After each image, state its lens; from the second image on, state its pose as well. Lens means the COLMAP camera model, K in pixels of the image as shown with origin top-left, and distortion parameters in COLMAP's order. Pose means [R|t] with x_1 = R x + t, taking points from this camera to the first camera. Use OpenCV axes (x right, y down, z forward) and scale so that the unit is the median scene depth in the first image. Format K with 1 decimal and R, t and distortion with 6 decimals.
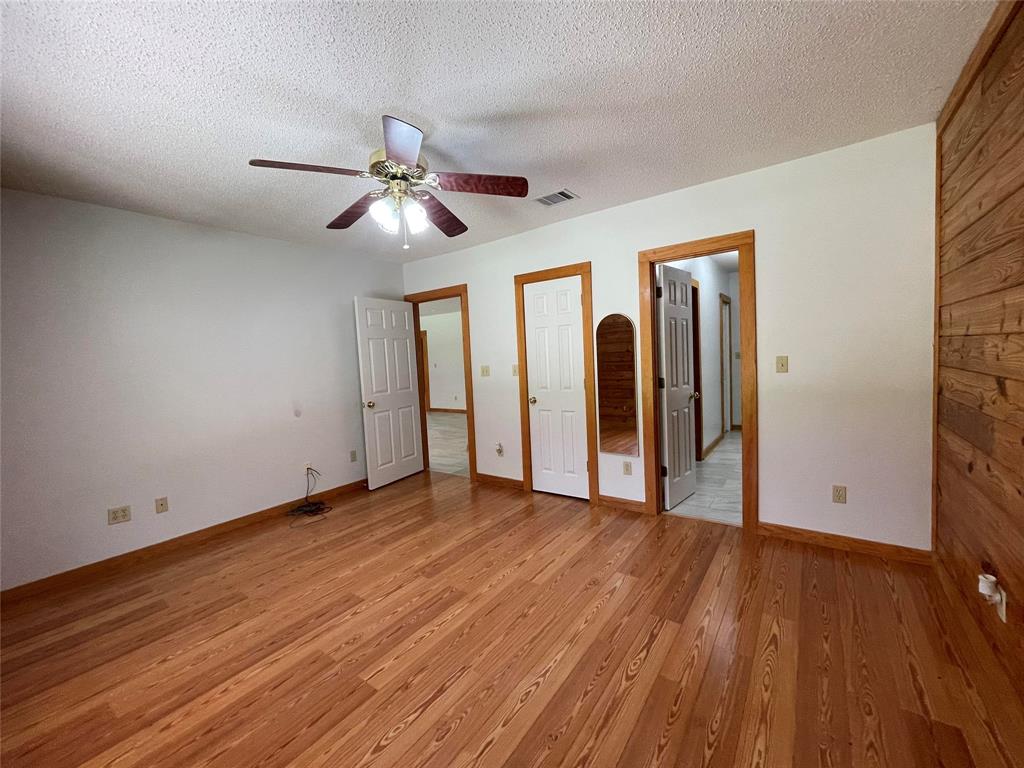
lens RADIAL K [[418.2, 0, 511.0], [0, 418.2, 382.8], [0, 0, 1]] dist [-0.001913, 0.000668]
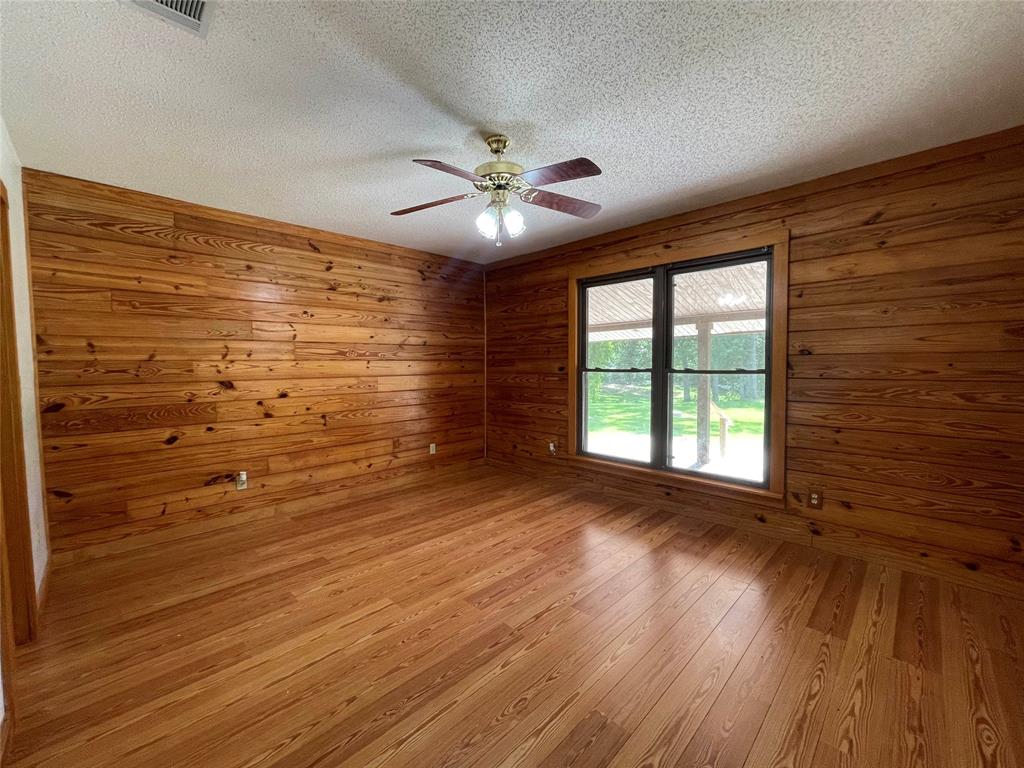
lens RADIAL K [[418.2, 0, 511.0], [0, 418.2, 382.8], [0, 0, 1]] dist [-0.001913, 0.000668]
pose [[-0.986333, 0.050564, 0.156813, -0.371487], [0.067476, 0.992236, 0.104473, -0.079024], [-0.150313, 0.113627, -0.982087, 1.796821]]
